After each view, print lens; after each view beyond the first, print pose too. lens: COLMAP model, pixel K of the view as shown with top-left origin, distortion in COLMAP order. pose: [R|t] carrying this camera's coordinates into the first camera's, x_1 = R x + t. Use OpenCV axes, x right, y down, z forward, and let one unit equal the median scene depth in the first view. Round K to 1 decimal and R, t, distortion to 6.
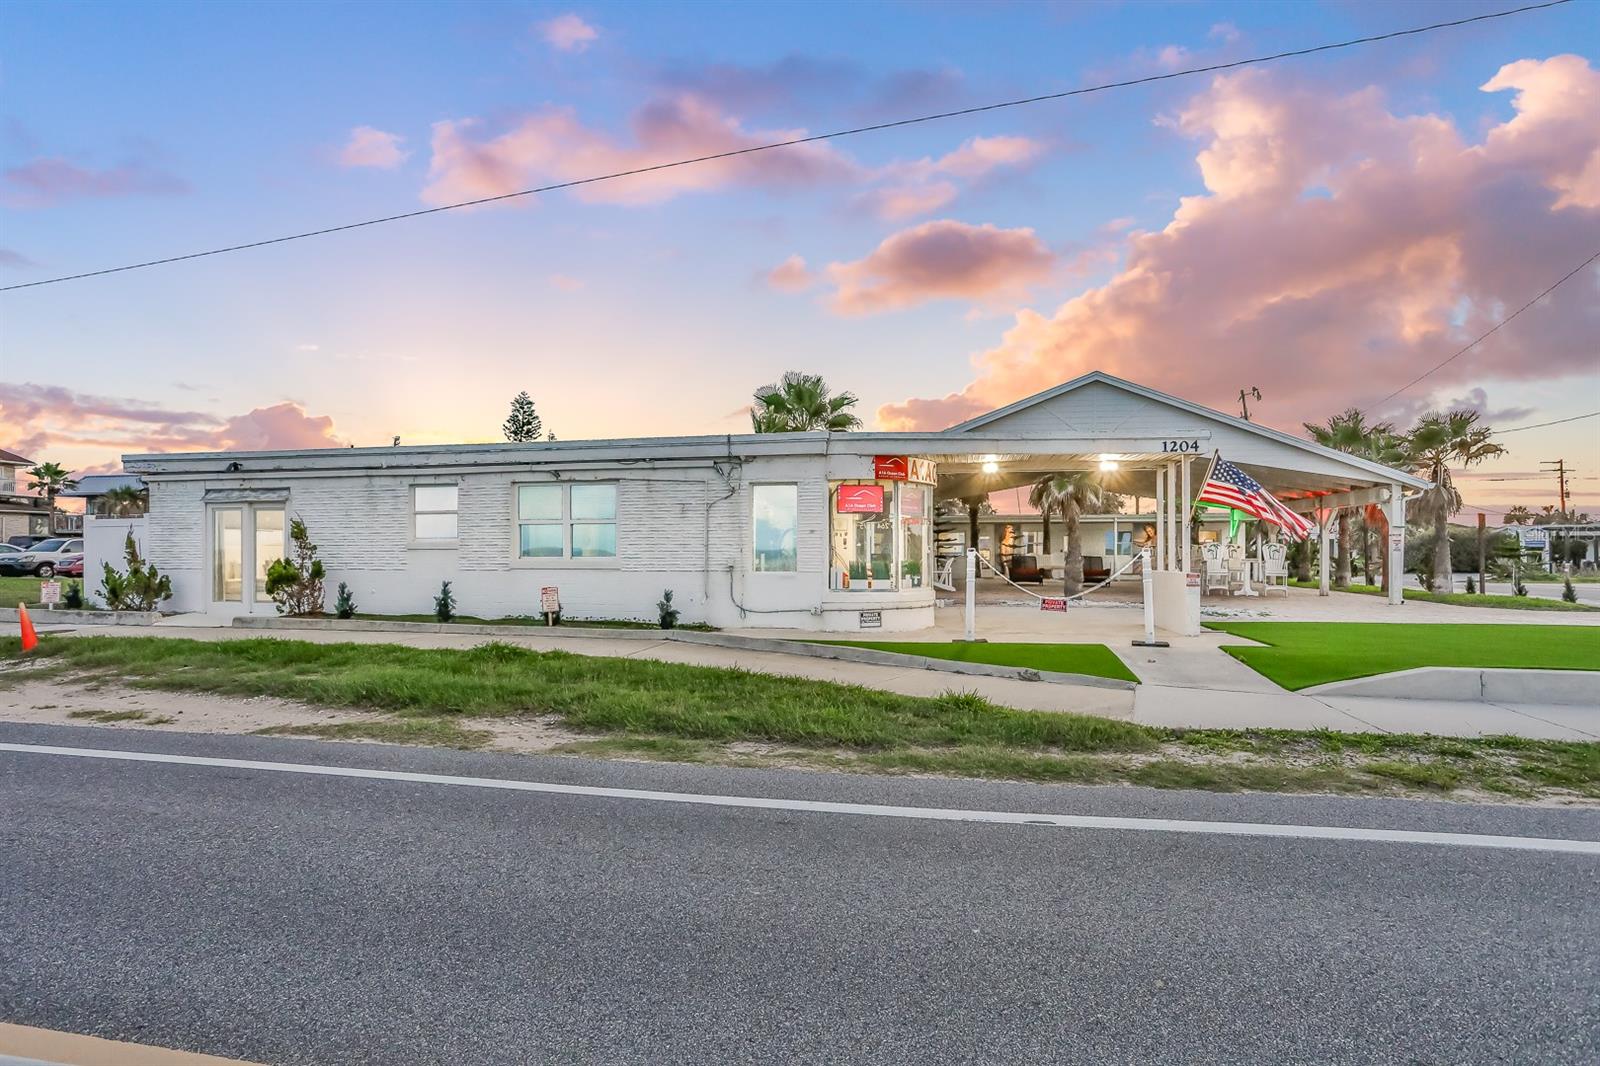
lens RADIAL K [[829.7, 0, 797.9], [0, 829.7, 541.8], [0, 0, 1]] dist [-0.069003, 0.033784]
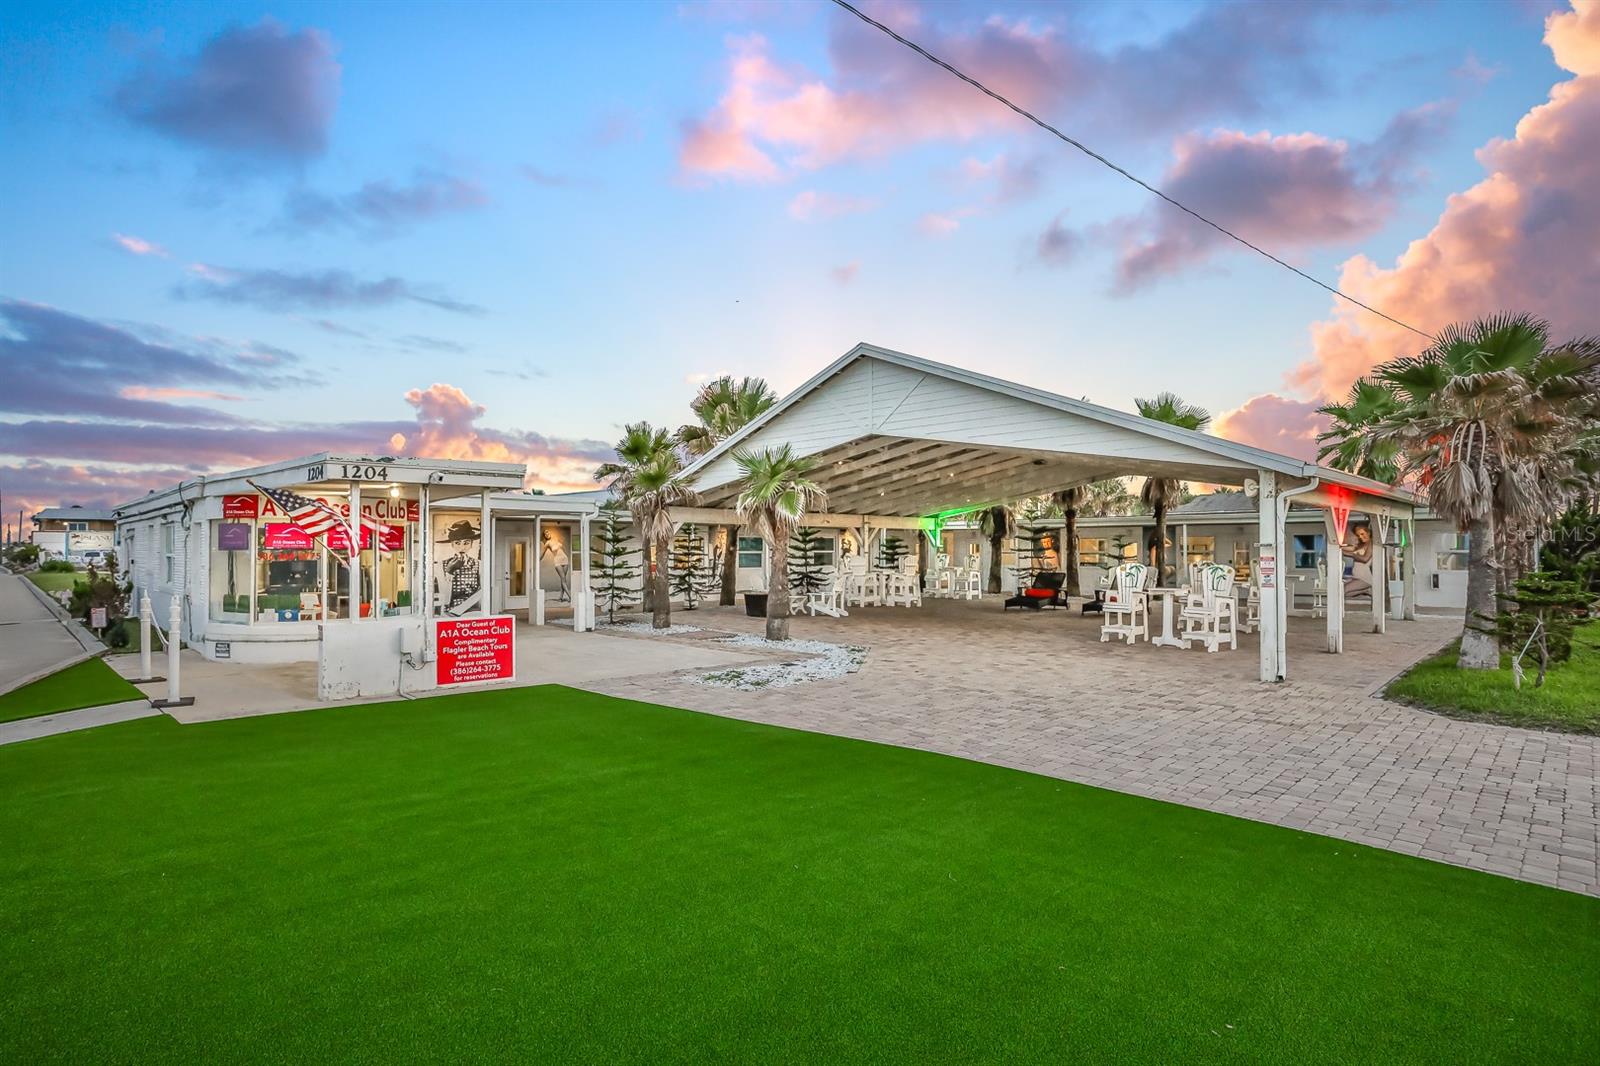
lens RADIAL K [[829.7, 0, 797.9], [0, 829.7, 541.8], [0, 0, 1]] dist [-0.069003, 0.033784]
pose [[0.829028, -0.006387, -0.559170, 1.149922], [0.009910, 0.999946, 0.003272, -0.037478], [0.559119, -0.008254, 0.829047, 0.498502]]
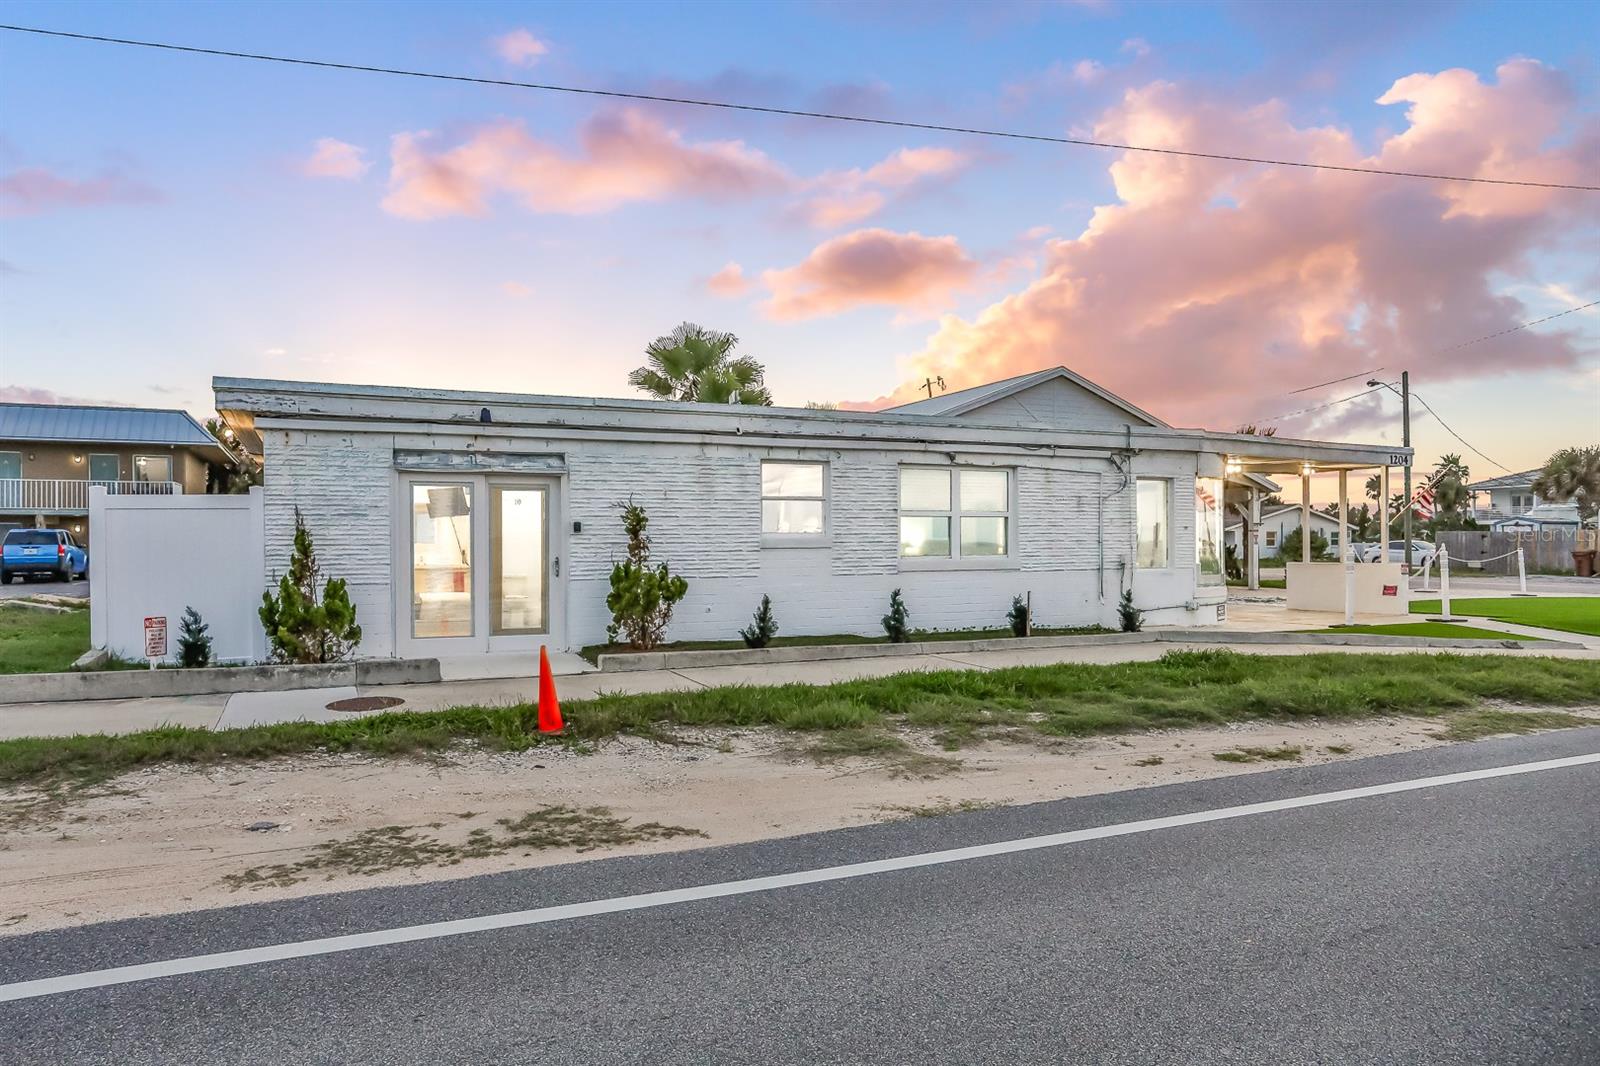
lens RADIAL K [[1041.4, 0, 800.0], [0, 1041.4, 533.0], [0, 0, 1]] dist [-0.062703, 0.000243]
pose [[0.814633, 0.001847, 0.579974, -0.983206], [-0.002045, 0.999998, -0.000313, -0.004170], [-0.579973, -0.000931, 0.814635, 0.227629]]
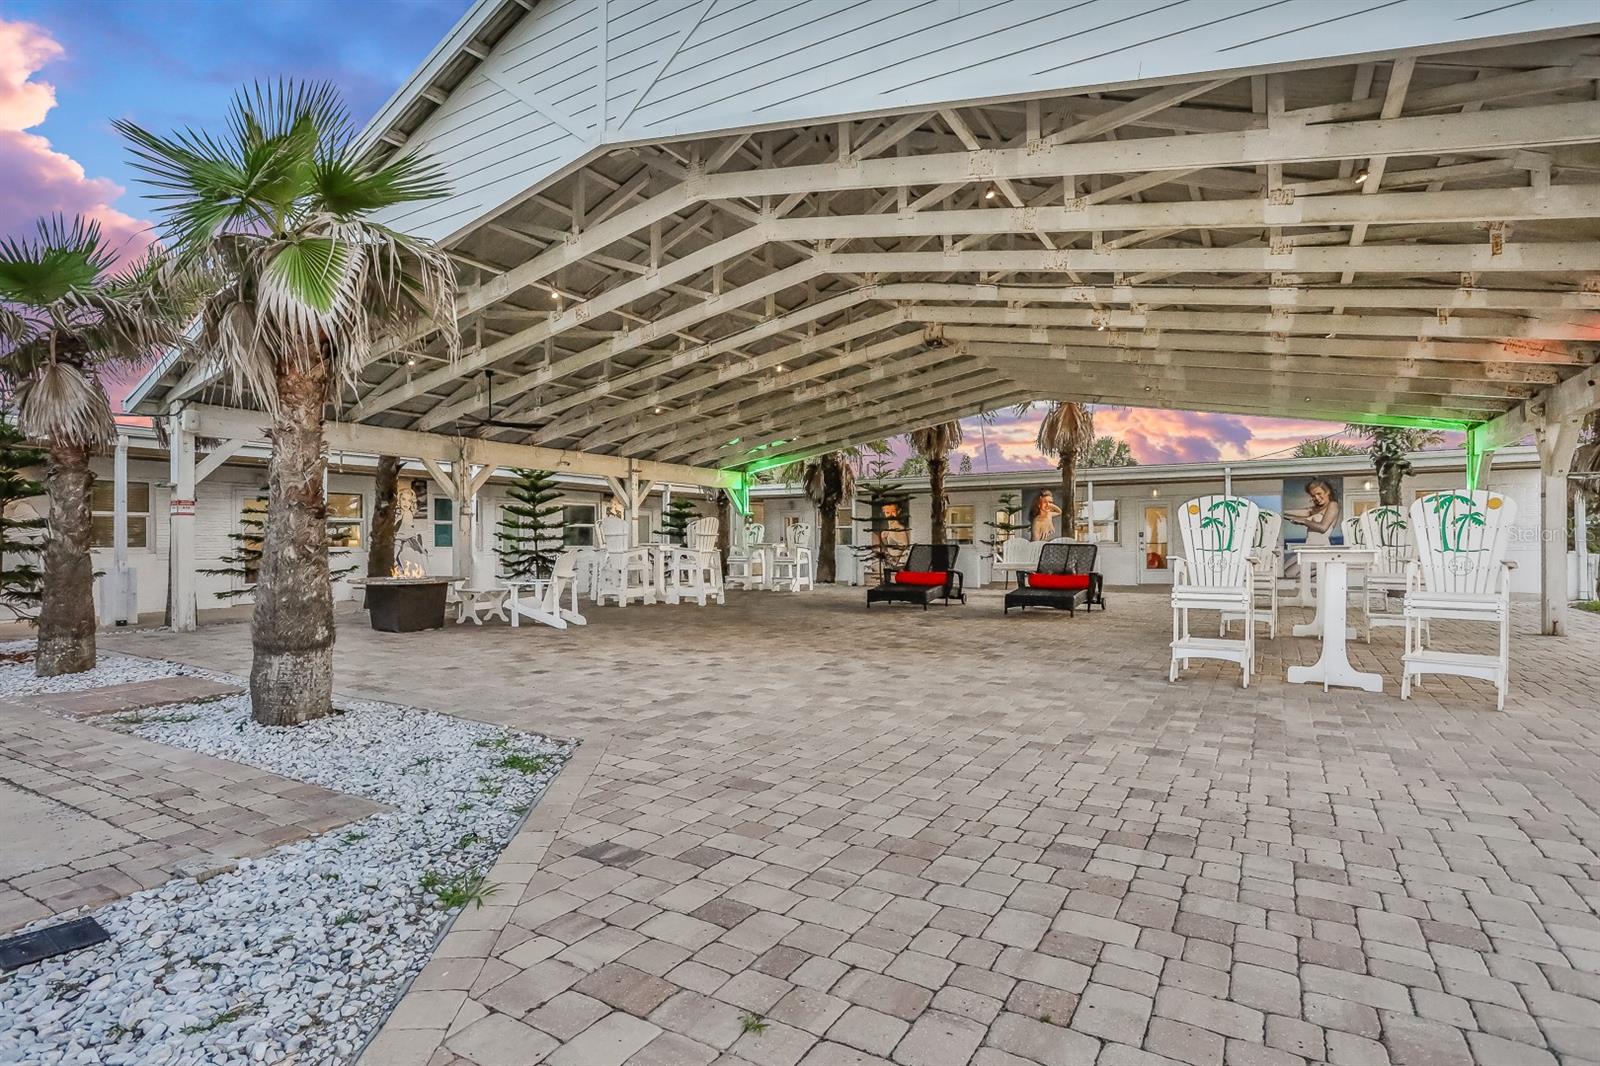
lens RADIAL K [[814.2, 0, 790.7], [0, 814.2, 538.0], [0, 0, 1]] dist [-0.054699, 0.001425]
pose [[0.938150, -0.008962, -0.346112, 0.808469], [0.011081, 0.999930, 0.004145, 0.023664], [0.346051, -0.007723, 0.938184, 1.185948]]
